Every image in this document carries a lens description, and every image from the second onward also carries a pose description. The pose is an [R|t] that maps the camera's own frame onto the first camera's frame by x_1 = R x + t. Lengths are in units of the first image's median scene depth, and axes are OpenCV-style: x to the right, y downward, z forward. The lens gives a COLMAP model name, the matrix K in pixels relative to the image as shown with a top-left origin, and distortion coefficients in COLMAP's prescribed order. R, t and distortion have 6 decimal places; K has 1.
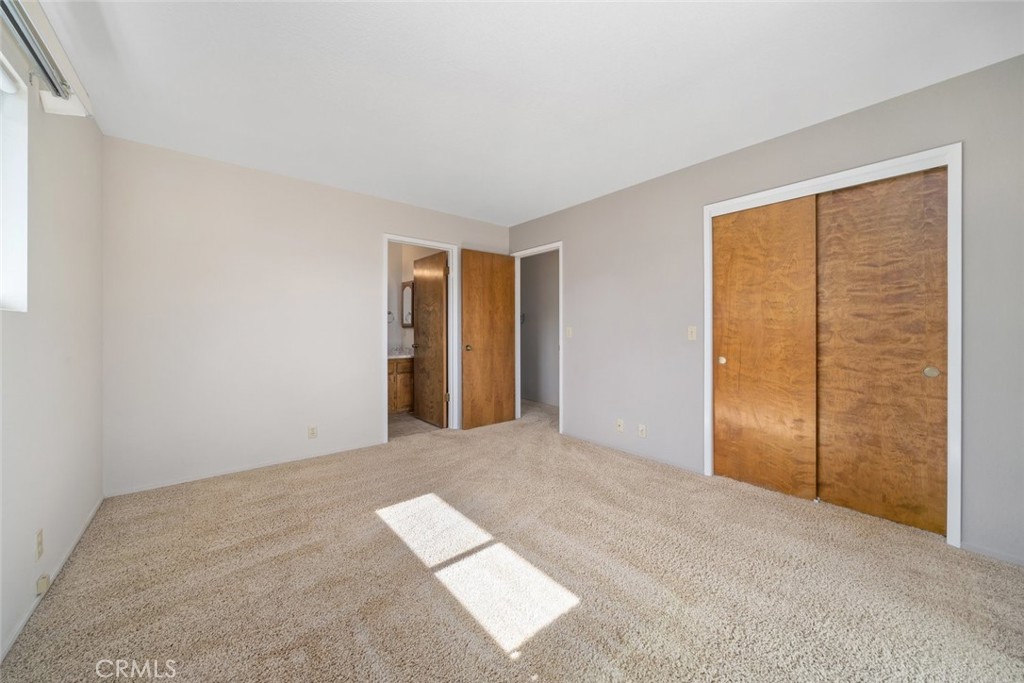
lens RADIAL K [[358.9, 0, 518.1], [0, 358.9, 330.5], [0, 0, 1]] dist [-0.001050, -0.000113]
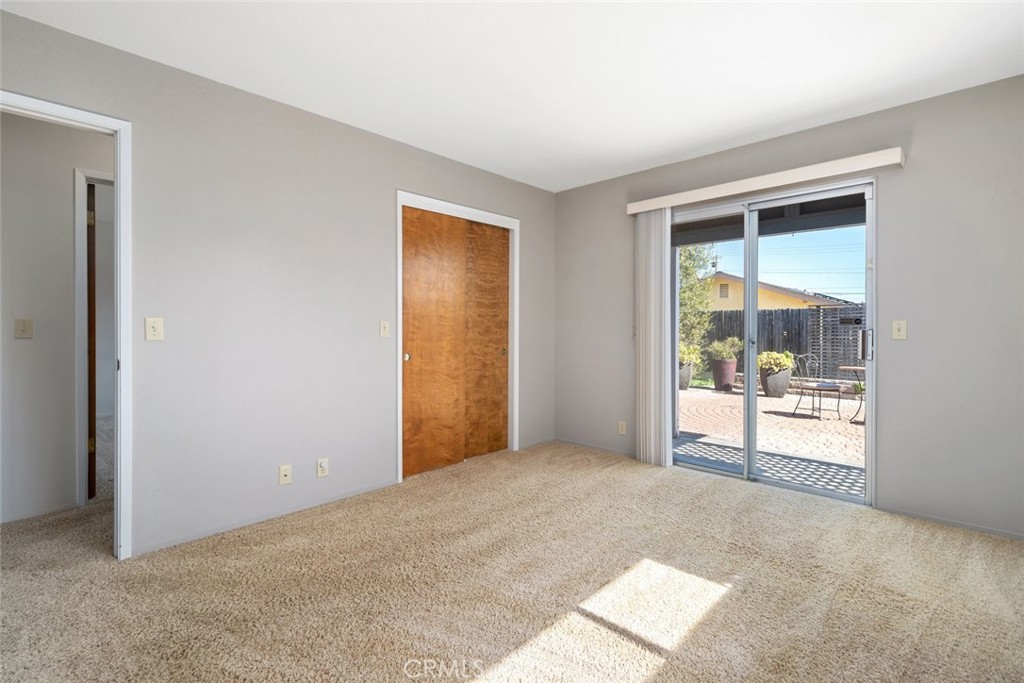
lens RADIAL K [[447.6, 0, 513.2], [0, 447.6, 329.7], [0, 0, 1]] dist [-0.002310, 0.000139]
pose [[-0.074946, -0.006652, 0.997165, -0.770487], [-0.003349, 0.999974, 0.006419, 0.001026], [-0.997182, -0.002859, -0.074967, 0.953090]]
